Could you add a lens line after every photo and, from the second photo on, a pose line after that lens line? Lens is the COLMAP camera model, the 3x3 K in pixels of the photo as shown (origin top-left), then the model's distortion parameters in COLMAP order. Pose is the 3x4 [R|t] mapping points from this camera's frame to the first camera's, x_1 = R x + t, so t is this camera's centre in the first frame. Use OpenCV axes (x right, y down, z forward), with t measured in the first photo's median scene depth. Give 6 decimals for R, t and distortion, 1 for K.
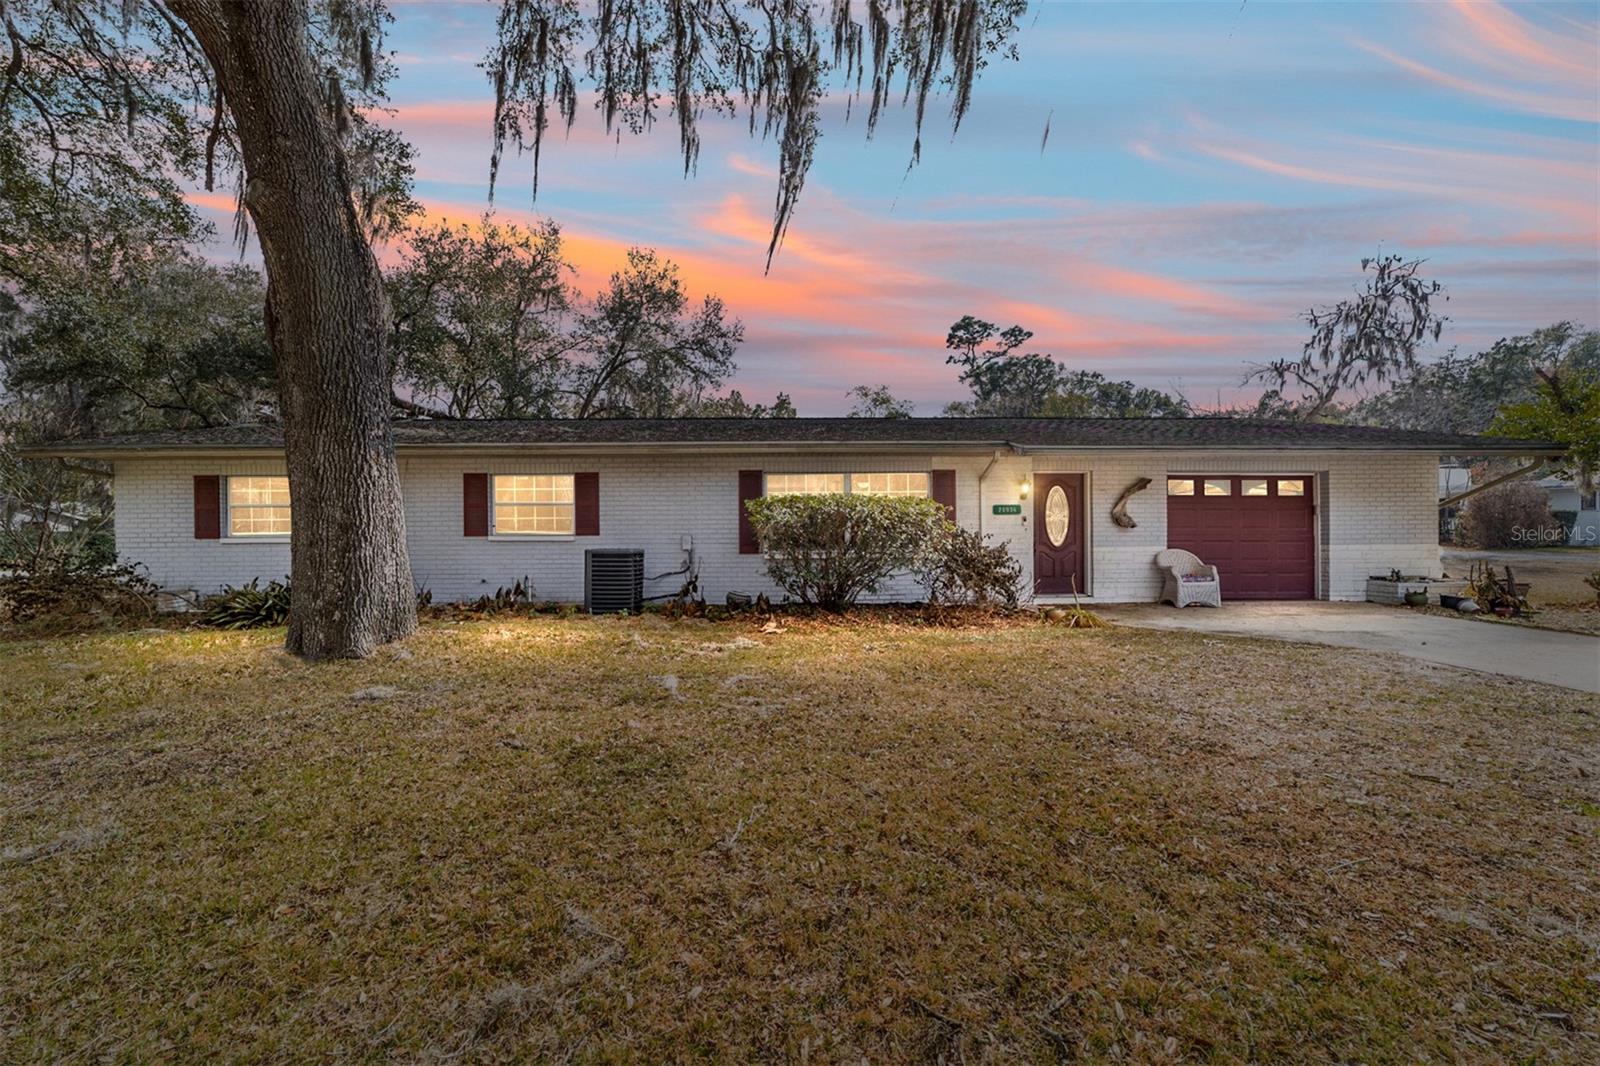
lens RADIAL K [[618.2, 0, 805.0], [0, 618.2, 533.8], [0, 0, 1]] dist [-0.008258, 0.000897]
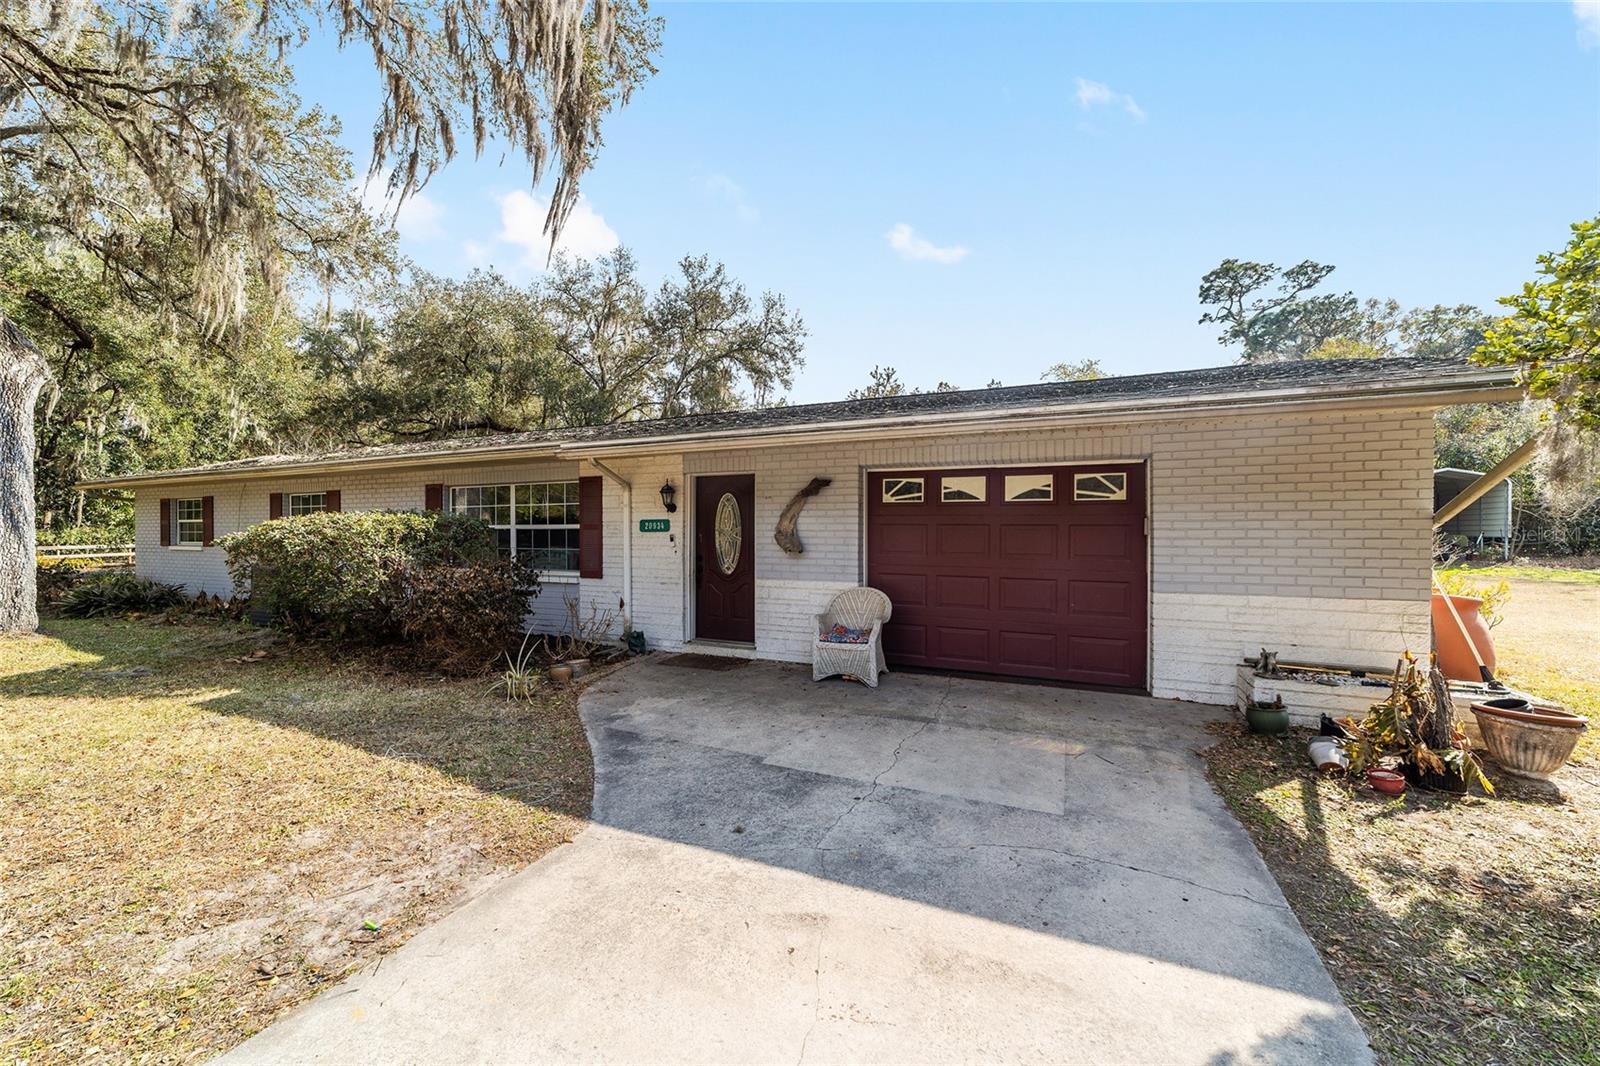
lens RADIAL K [[618.2, 0, 799.7], [0, 618.2, 529.5], [0, 0, 1]] dist [-0.008258, 0.000897]
pose [[0.900015, 0.003812, -0.435843, 0.113440], [-0.004540, 0.999989, -0.000628, -0.004761], [0.435836, 0.002544, 0.900023, 0.054127]]
